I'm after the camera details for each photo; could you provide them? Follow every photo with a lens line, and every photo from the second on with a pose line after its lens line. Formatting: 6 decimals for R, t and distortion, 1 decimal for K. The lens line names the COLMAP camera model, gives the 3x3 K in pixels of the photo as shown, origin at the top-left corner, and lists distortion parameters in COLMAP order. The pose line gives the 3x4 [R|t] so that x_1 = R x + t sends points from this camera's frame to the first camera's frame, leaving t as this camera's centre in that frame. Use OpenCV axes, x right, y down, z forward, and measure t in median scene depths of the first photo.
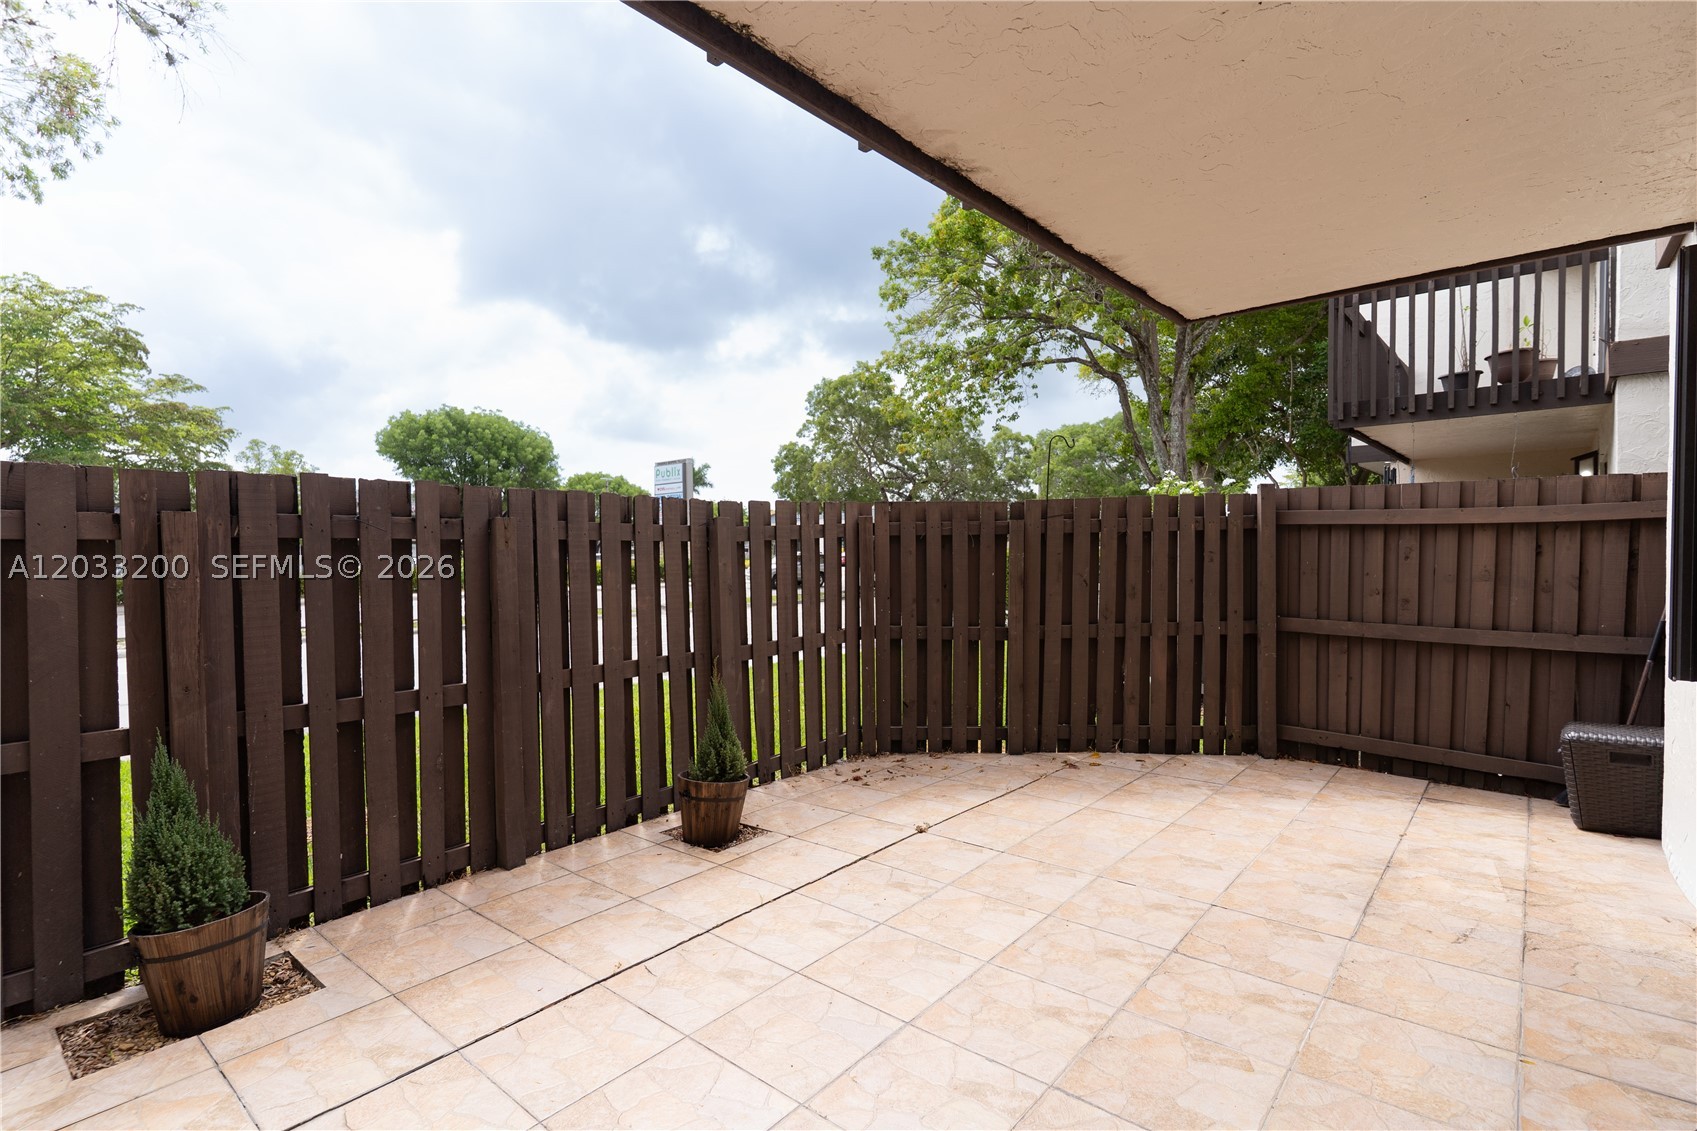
lens RADIAL K [[811.5, 0, 835.1], [0, 811.5, 571.8], [0, 0, 1]] dist [0.007180, -0.002240]
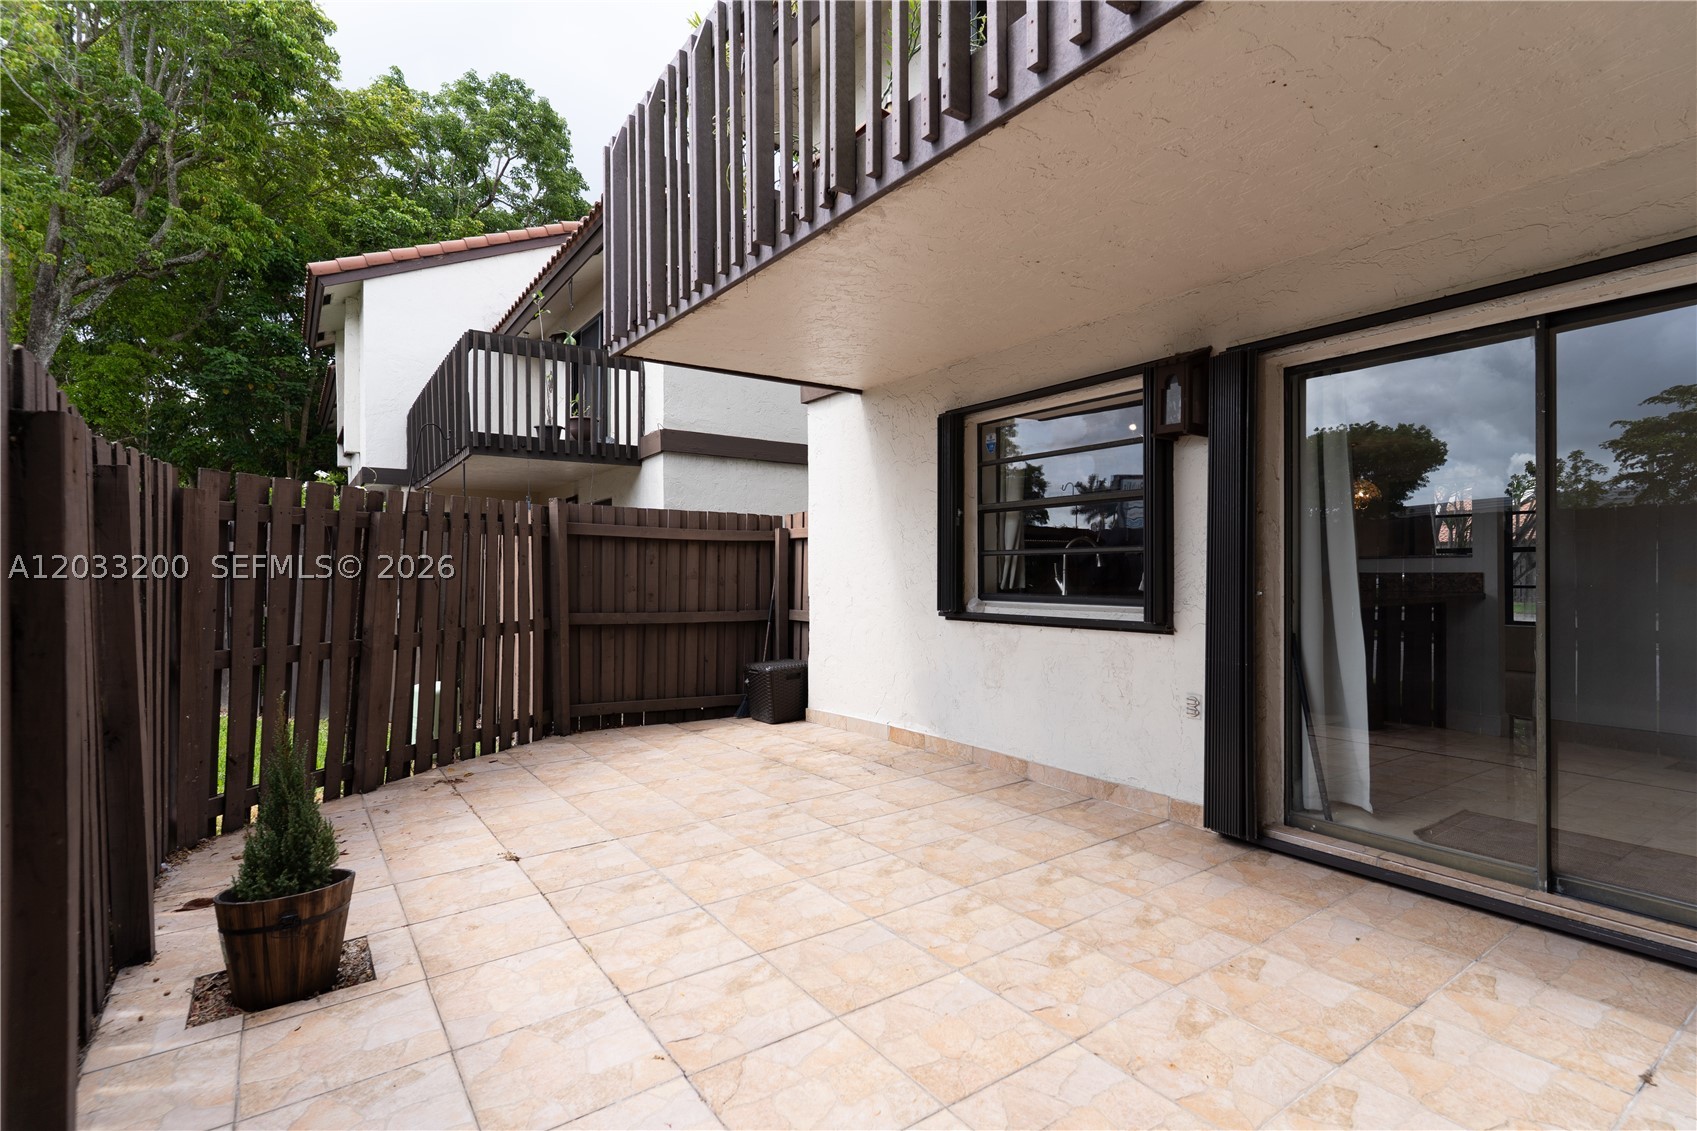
lens RADIAL K [[811.5, 0, 844.6], [0, 811.5, 571.0], [0, 0, 1]] dist [0.007180, -0.002240]
pose [[0.247089, 0.009444, 0.968947, -0.825463], [0.025421, 0.999545, -0.016225, 0.040295], [-0.968659, 0.028641, 0.246736, 0.541859]]
